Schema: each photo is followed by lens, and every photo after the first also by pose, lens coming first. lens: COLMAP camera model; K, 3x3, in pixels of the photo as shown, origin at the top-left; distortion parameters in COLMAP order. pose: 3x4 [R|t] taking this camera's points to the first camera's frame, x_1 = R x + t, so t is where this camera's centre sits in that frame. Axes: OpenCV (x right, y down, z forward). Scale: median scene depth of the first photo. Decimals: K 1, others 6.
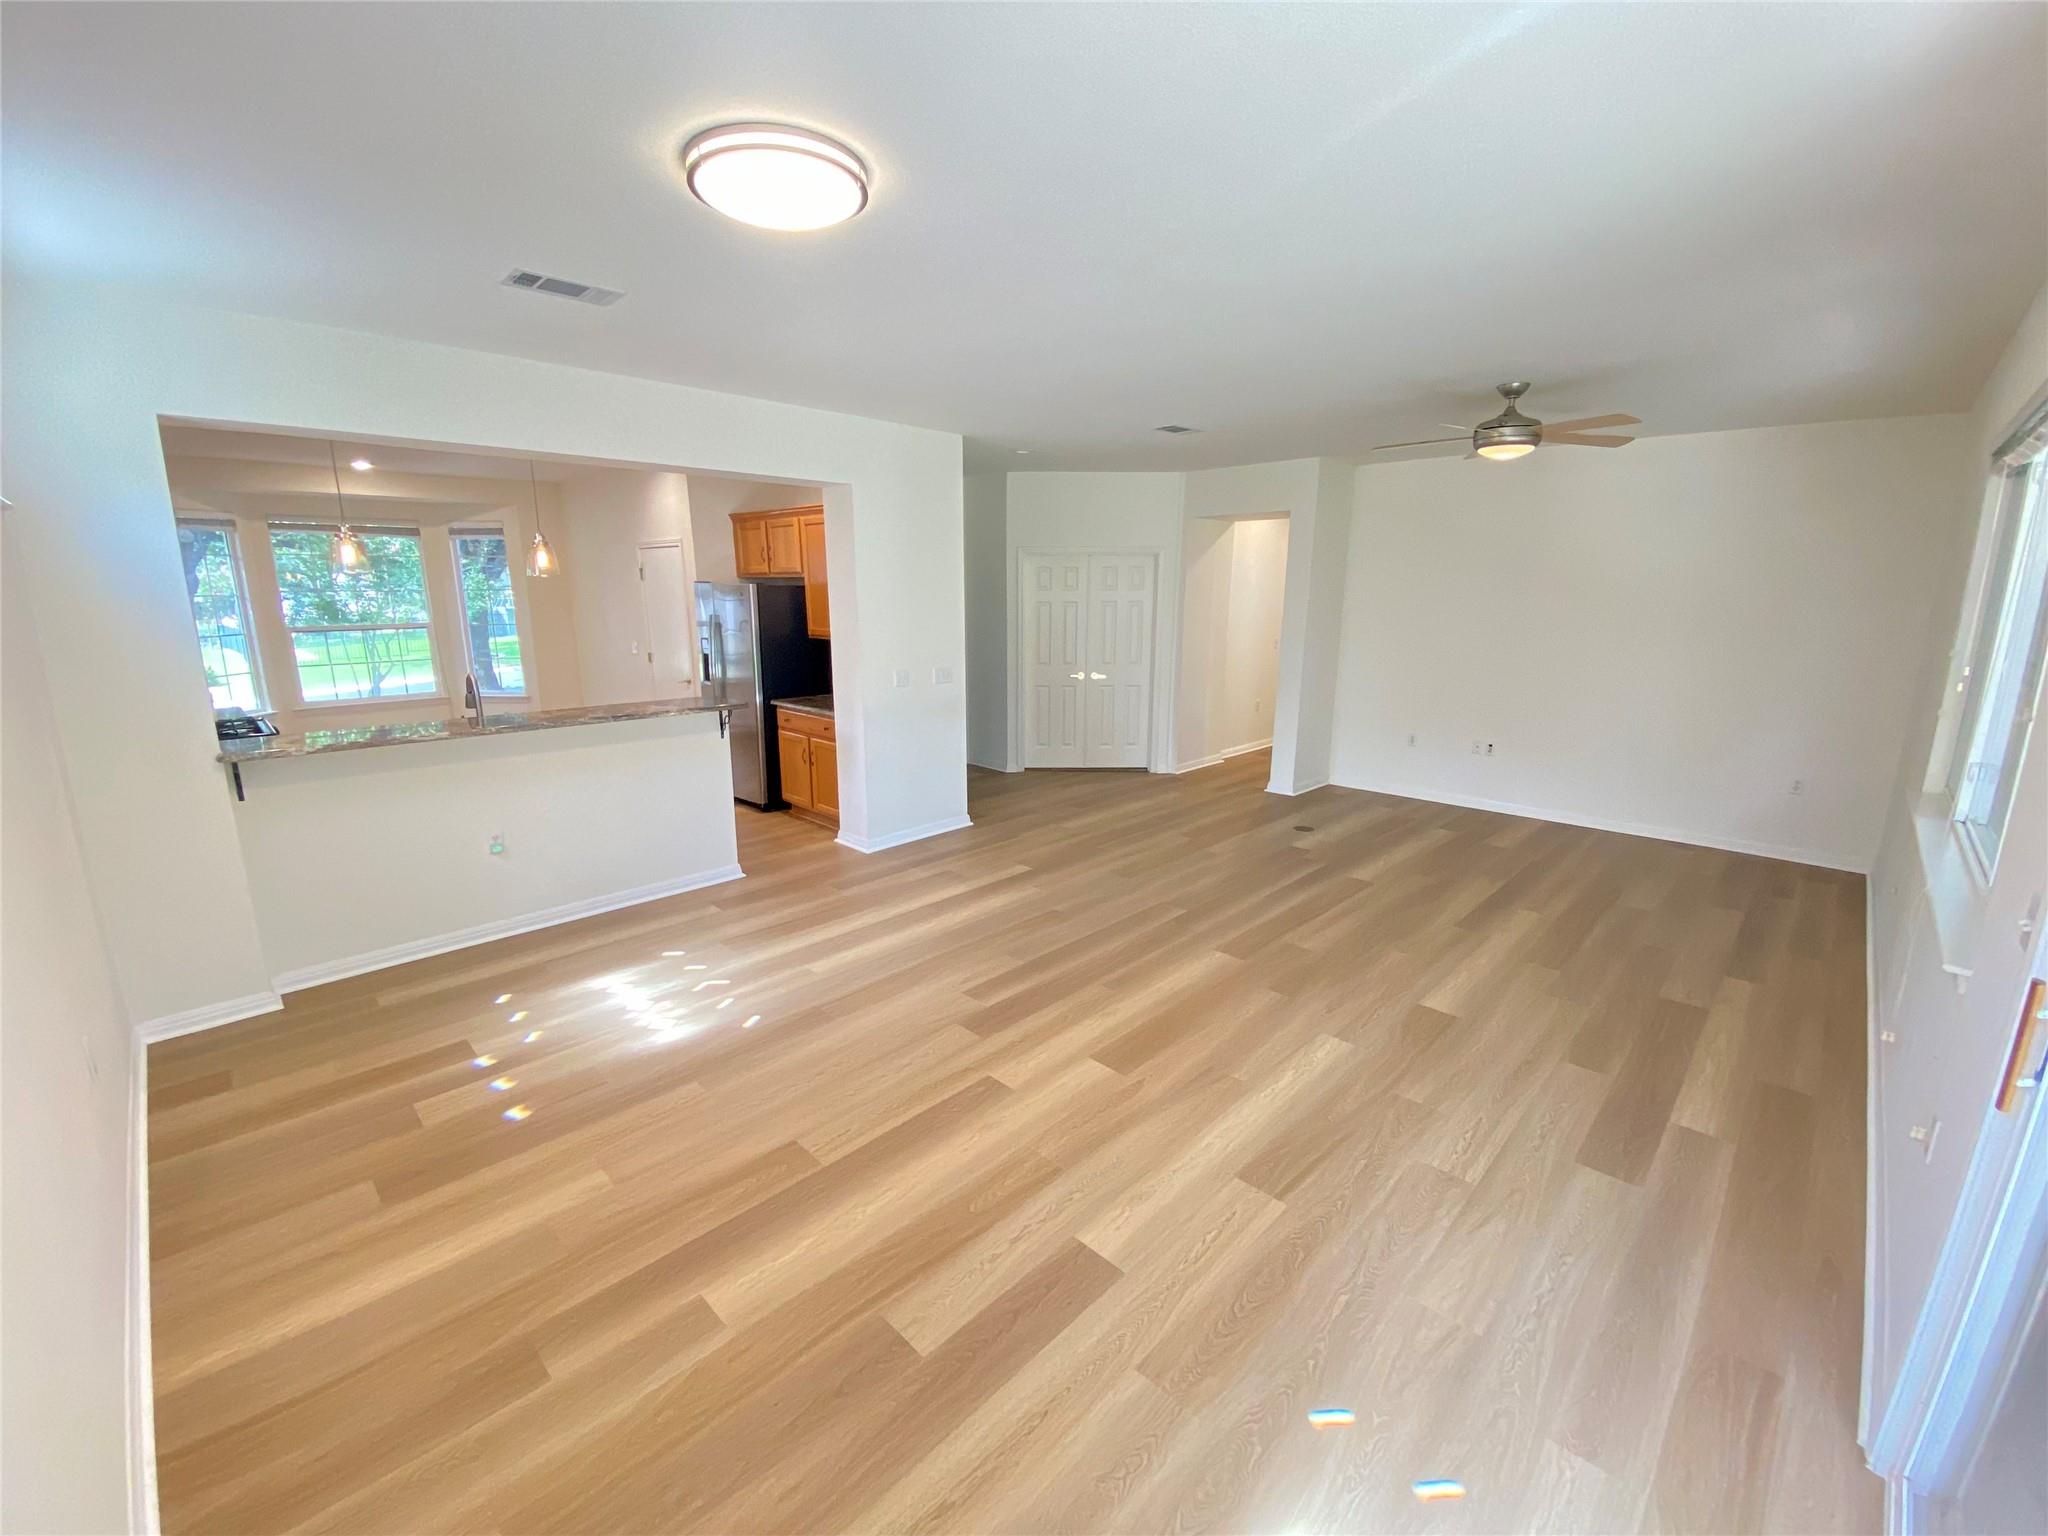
lens RADIAL K [[841.1, 0, 1015.5], [0, 841.1, 775.8], [0, 0, 1]] dist [-0.014521, -0.001049]
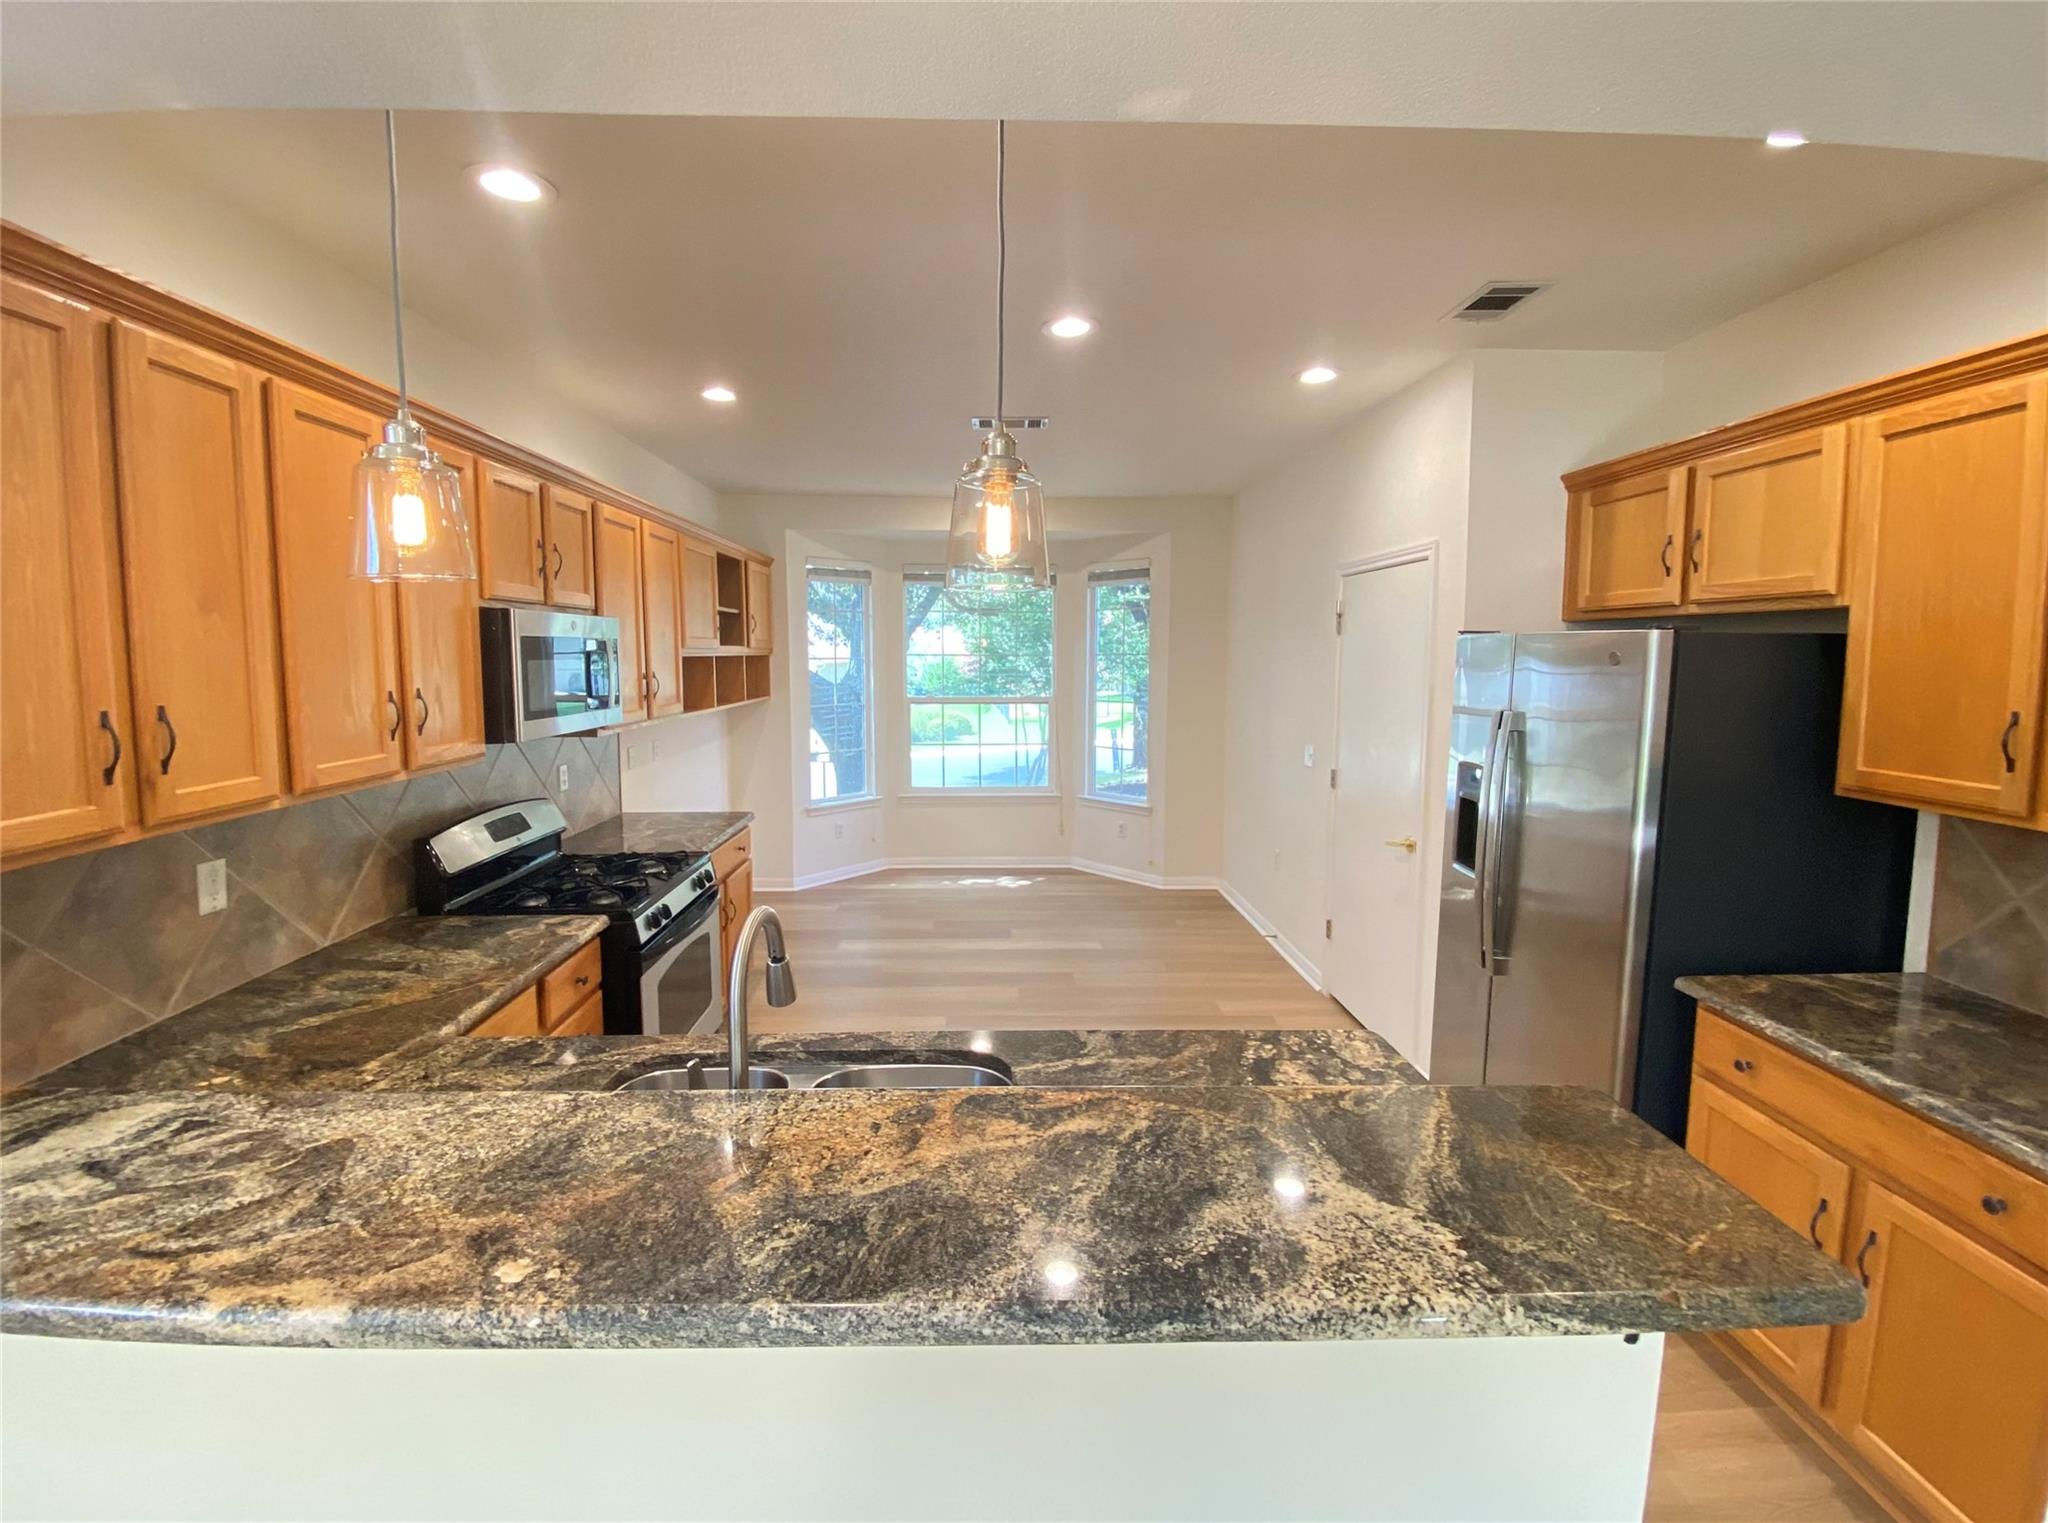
lens RADIAL K [[841.1, 0, 1015.7], [0, 841.1, 762.9], [0, 0, 1]] dist [-0.014521, -0.001049]
pose [[0.718491, 0.086118, -0.690184, -0.247396], [-0.155198, 0.987137, -0.038393, -0.114636], [0.678000, 0.134700, 0.722615, 0.552728]]
